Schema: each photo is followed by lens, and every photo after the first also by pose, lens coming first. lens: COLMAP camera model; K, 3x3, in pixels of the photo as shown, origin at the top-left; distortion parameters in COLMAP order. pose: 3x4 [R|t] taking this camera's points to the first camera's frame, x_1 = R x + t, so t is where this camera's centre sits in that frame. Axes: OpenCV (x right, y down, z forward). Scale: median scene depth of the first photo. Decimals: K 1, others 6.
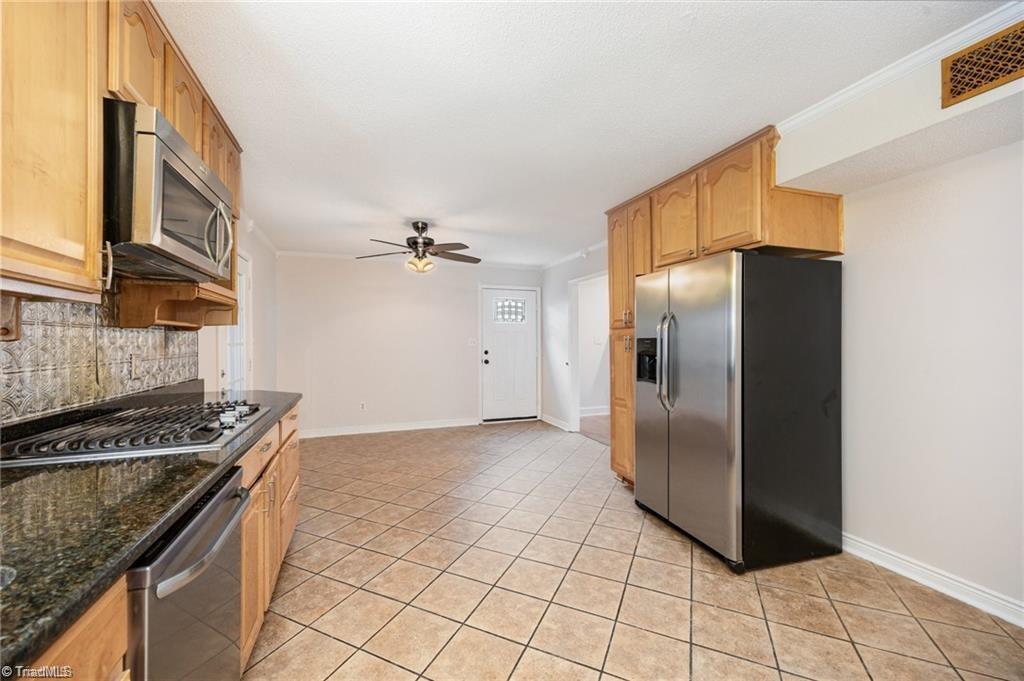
lens RADIAL K [[397.7, 0, 506.4], [0, 397.7, 338.7], [0, 0, 1]] dist [0.002988, -0.000217]
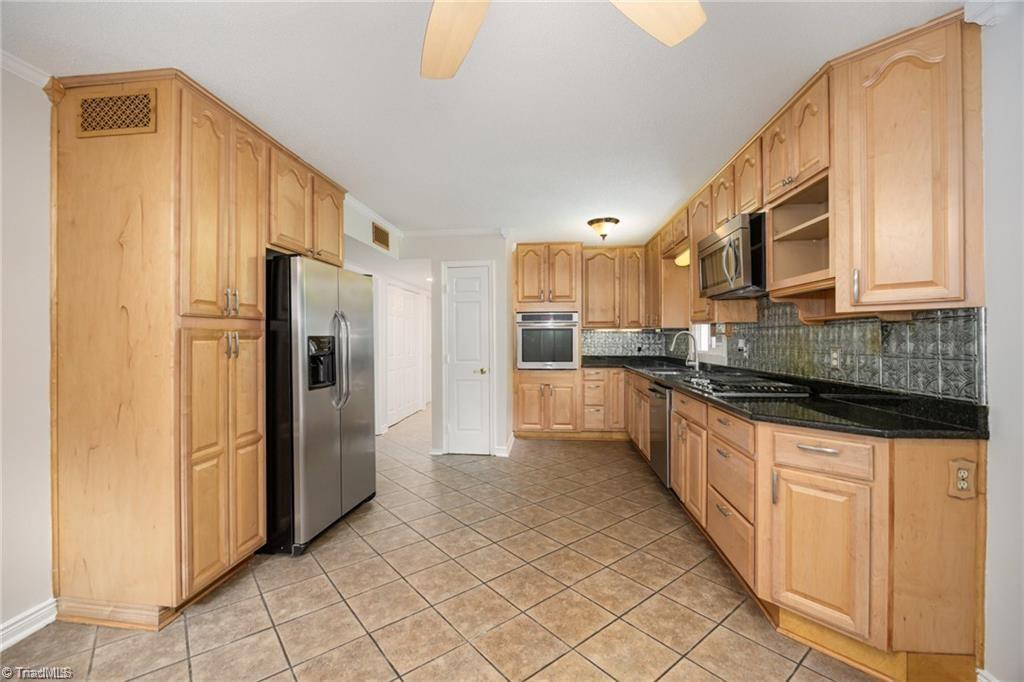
lens RADIAL K [[434.1, 0, 502.4], [0, 434.1, 339.4], [0, 0, 1]] dist [0.000024, 0.000002]
pose [[-0.894018, 0.005193, 0.448002, -0.267138], [0.003918, 0.999985, -0.003771, 0.006429], [-0.448015, -0.001616, -0.894025, 1.060833]]
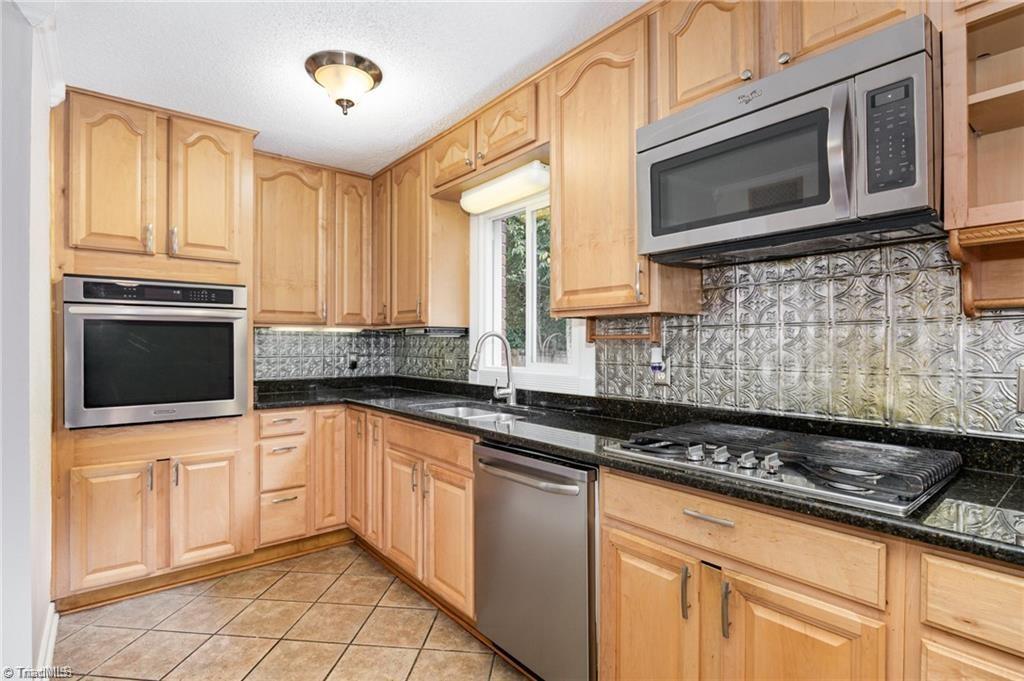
lens RADIAL K [[518.0, 0, 511.2], [0, 518.0, 345.2], [0, 0, 1]] dist [-0.004346, -0.000819]
pose [[-0.951611, 0.004681, -0.307270, -0.030873], [0.006195, 0.999973, -0.003951, 0.004517], [0.307244, -0.005664, -0.951614, 0.600112]]
